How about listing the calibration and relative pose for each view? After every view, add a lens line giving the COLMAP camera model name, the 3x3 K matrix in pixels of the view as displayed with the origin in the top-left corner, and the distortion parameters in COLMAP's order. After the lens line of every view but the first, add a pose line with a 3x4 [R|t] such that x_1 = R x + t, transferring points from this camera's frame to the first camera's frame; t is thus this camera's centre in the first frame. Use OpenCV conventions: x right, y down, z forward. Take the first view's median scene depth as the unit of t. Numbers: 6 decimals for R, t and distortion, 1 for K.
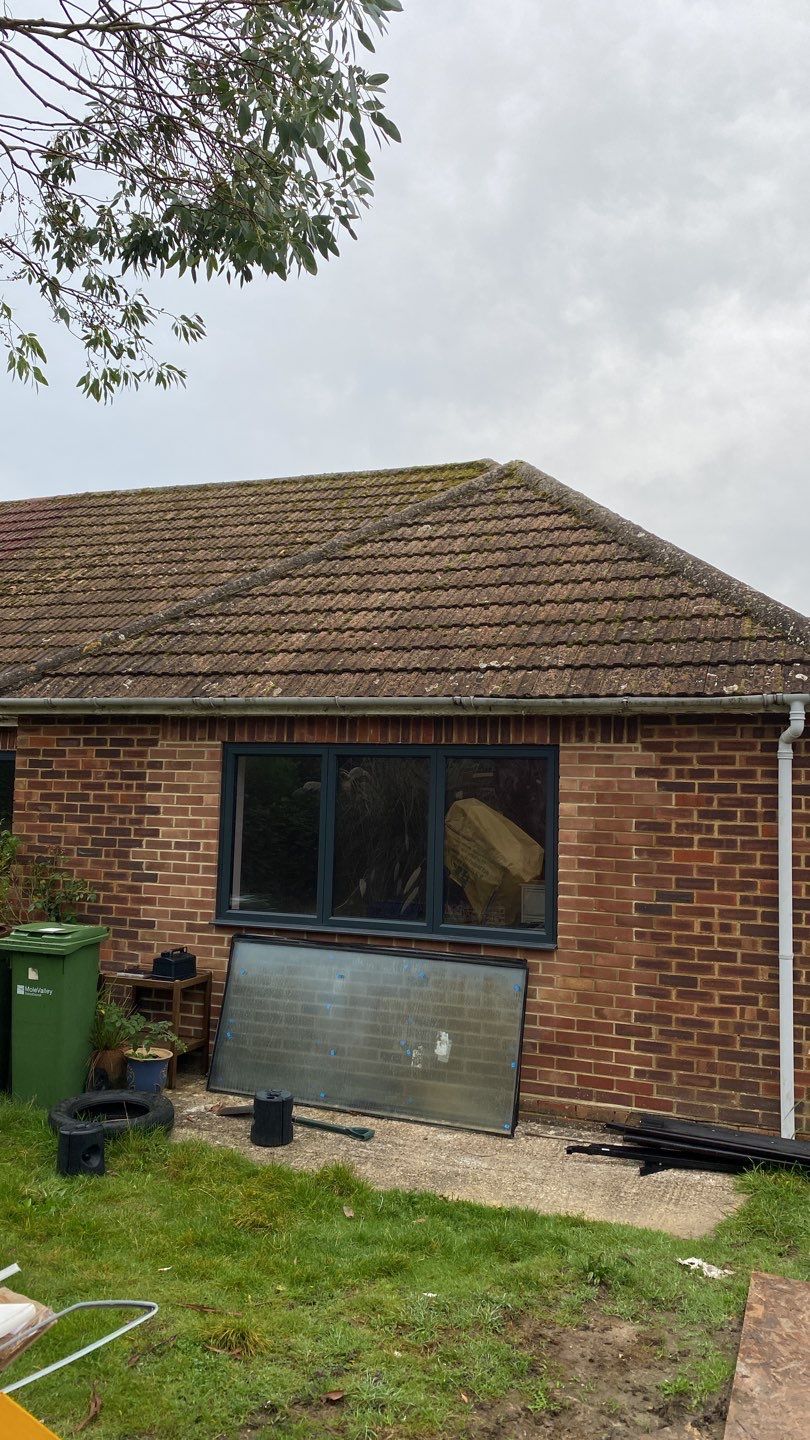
lens RADIAL K [[1081.9, 0, 407.1], [0, 1081.9, 748.9], [0, 0, 1]] dist [0.074991, -0.000556]
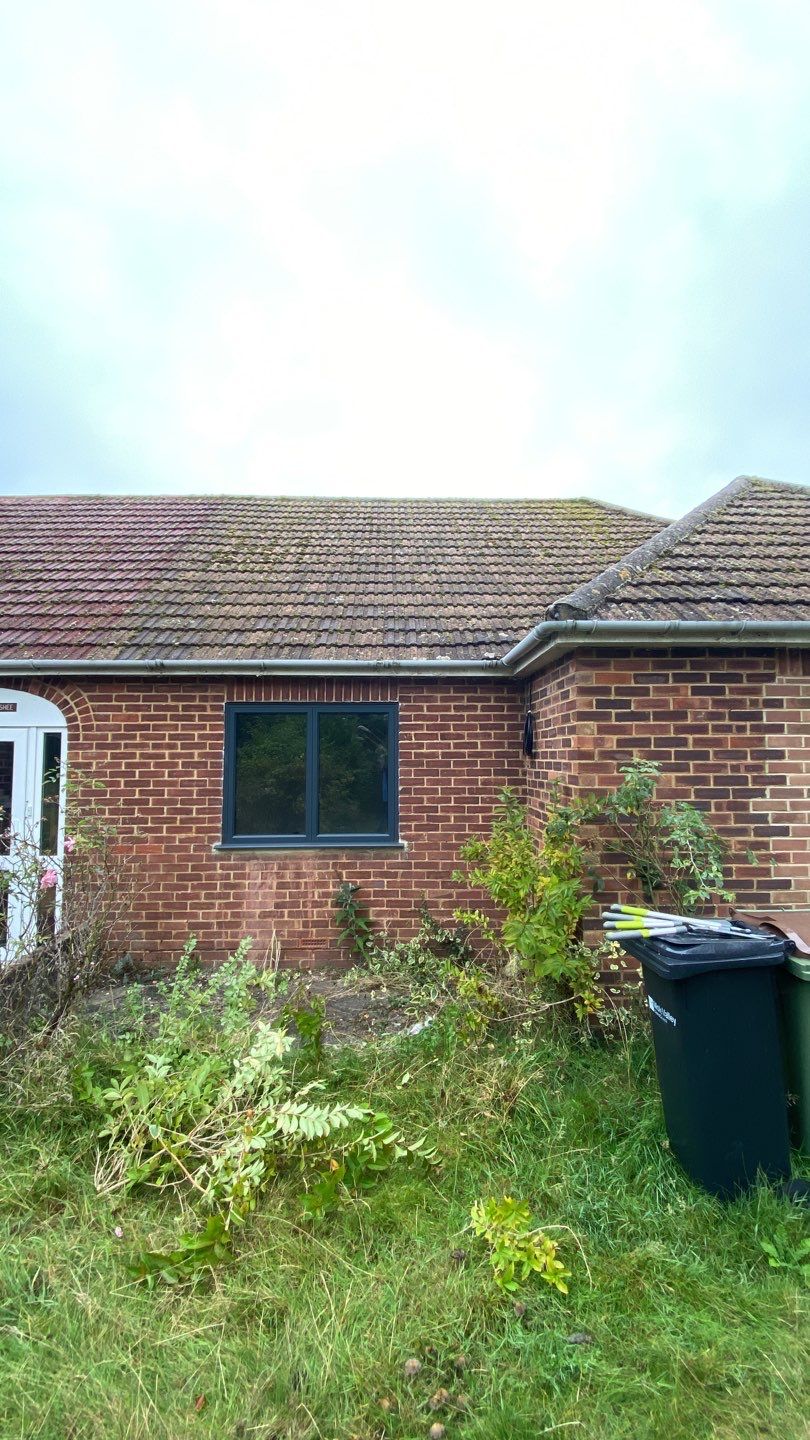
lens RADIAL K [[578.4, 0, 405.0], [0, 578.4, 720.0], [0, 0, 1]] dist [-0.002199, -0.000183]
pose [[0.929238, -0.012069, 0.369285, -0.678340], [0.008720, 0.999904, 0.010738, 0.020603], [-0.369379, -0.006758, 0.929254, 0.669235]]
